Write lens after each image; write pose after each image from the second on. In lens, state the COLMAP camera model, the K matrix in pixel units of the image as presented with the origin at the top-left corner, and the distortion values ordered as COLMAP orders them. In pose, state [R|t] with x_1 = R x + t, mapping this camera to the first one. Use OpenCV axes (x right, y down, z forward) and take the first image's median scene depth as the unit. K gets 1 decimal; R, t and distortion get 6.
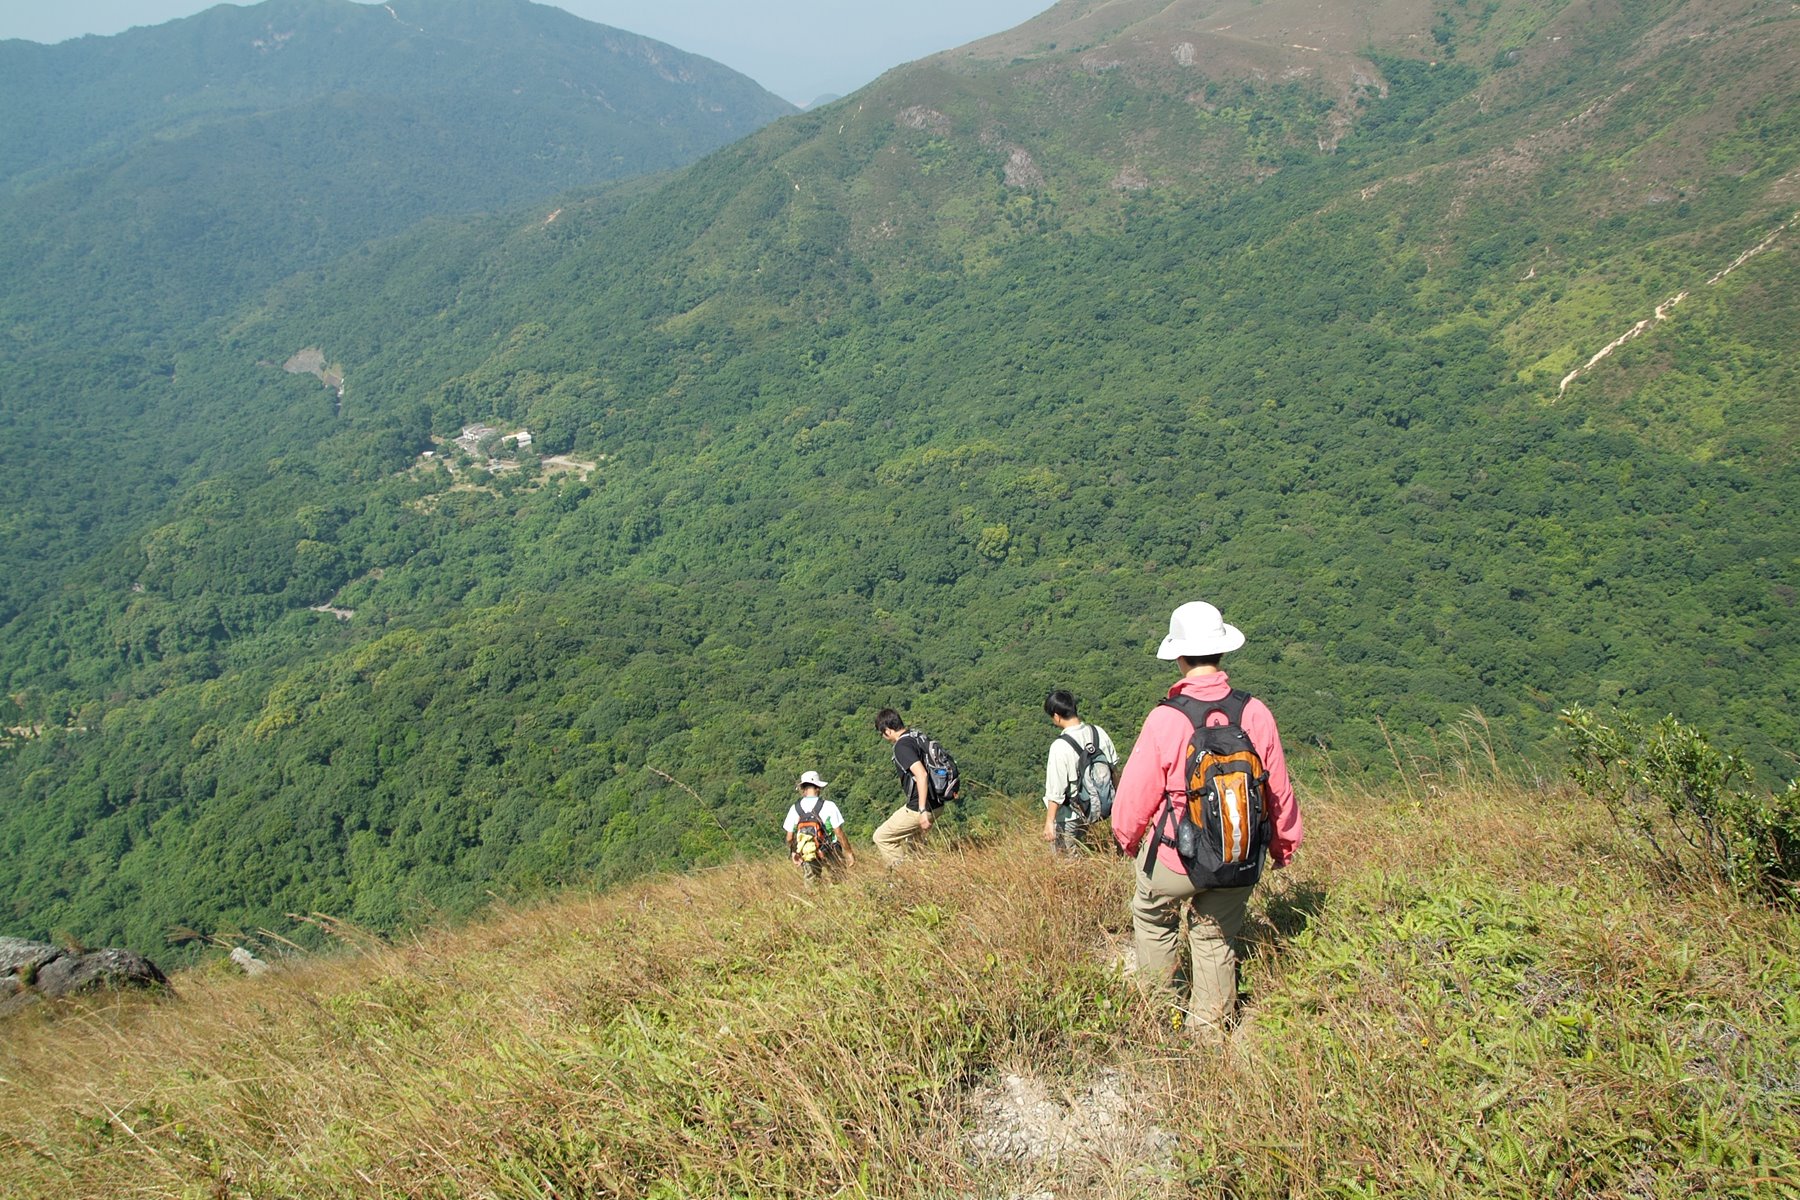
lens RADIAL K [[1469.7, 0, 896.1], [0, 1469.7, 626.7], [0, 0, 1]] dist [-0.134312, 0.137630]
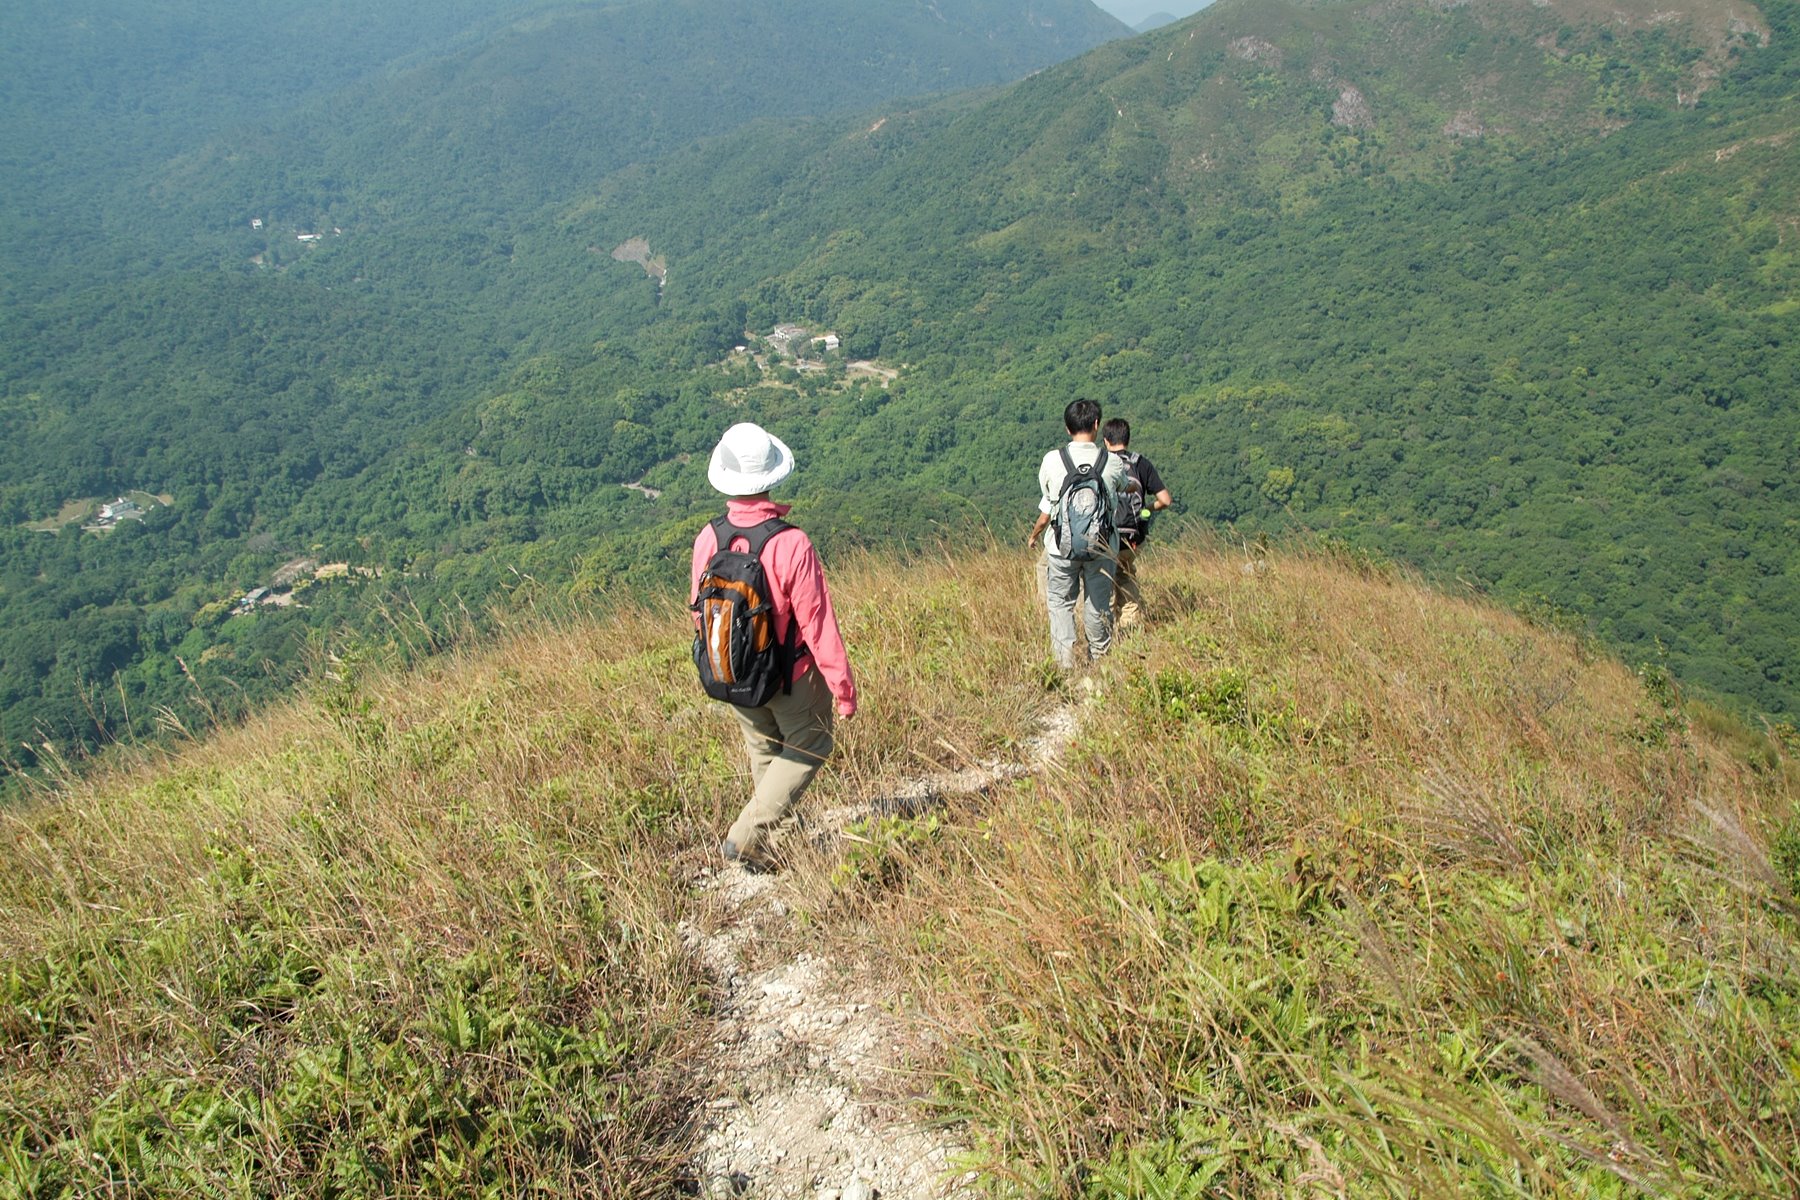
lens RADIAL K [[1469.7, 0, 896.1], [0, 1469.7, 626.7], [0, 0, 1]] dist [-0.134312, 0.137630]
pose [[0.977080, 0.111687, -0.181218, 0.001423], [-0.101601, 0.992762, 0.064042, 0.001495], [0.187058, -0.044162, 0.981356, -0.029753]]
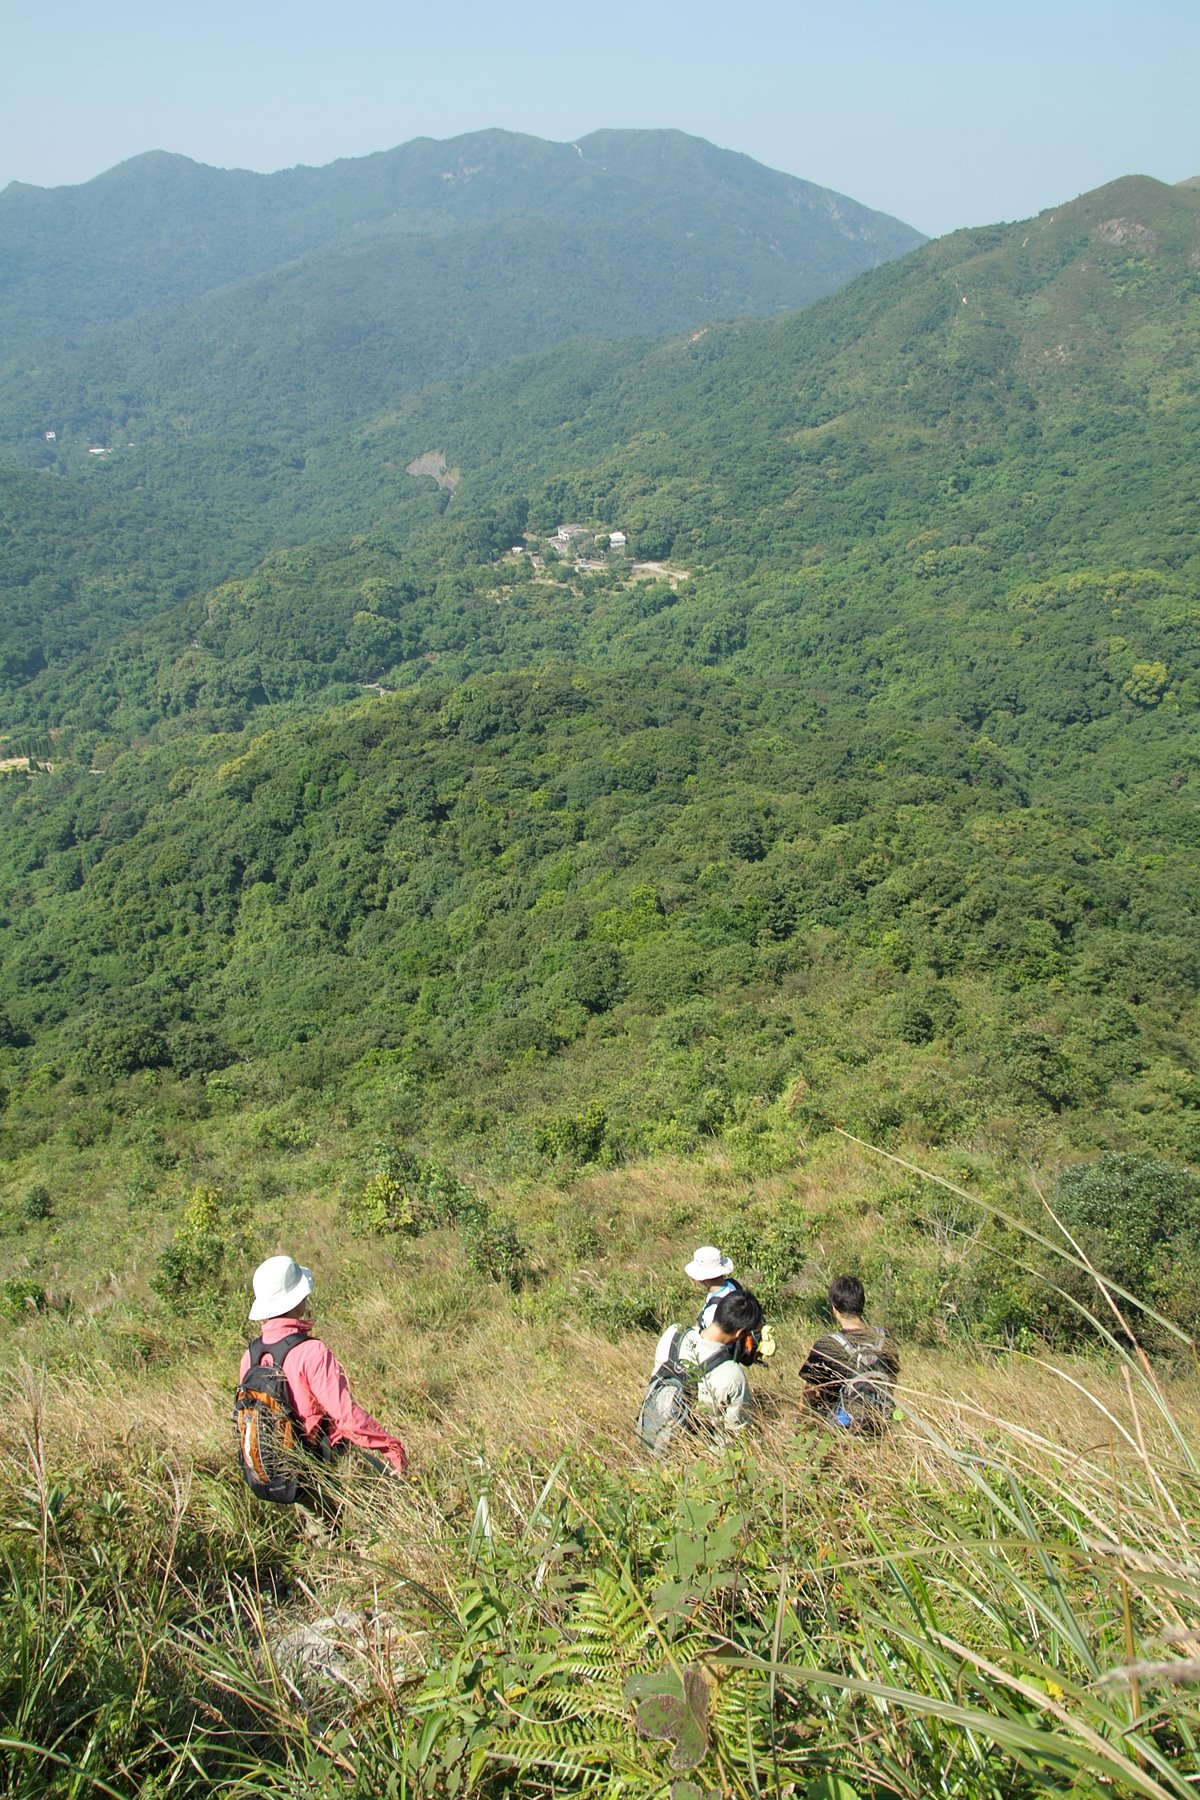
lens RADIAL K [[1450.7, 0, 618.0], [0, 1450.7, 902.5], [0, 0, 1]] dist [-0.134255, 0.117387]
pose [[0.954700, 0.159664, -0.251109, 0.005580], [-0.146311, 0.986680, 0.071101, 0.033879], [0.259117, -0.031140, 0.965344, 0.147824]]
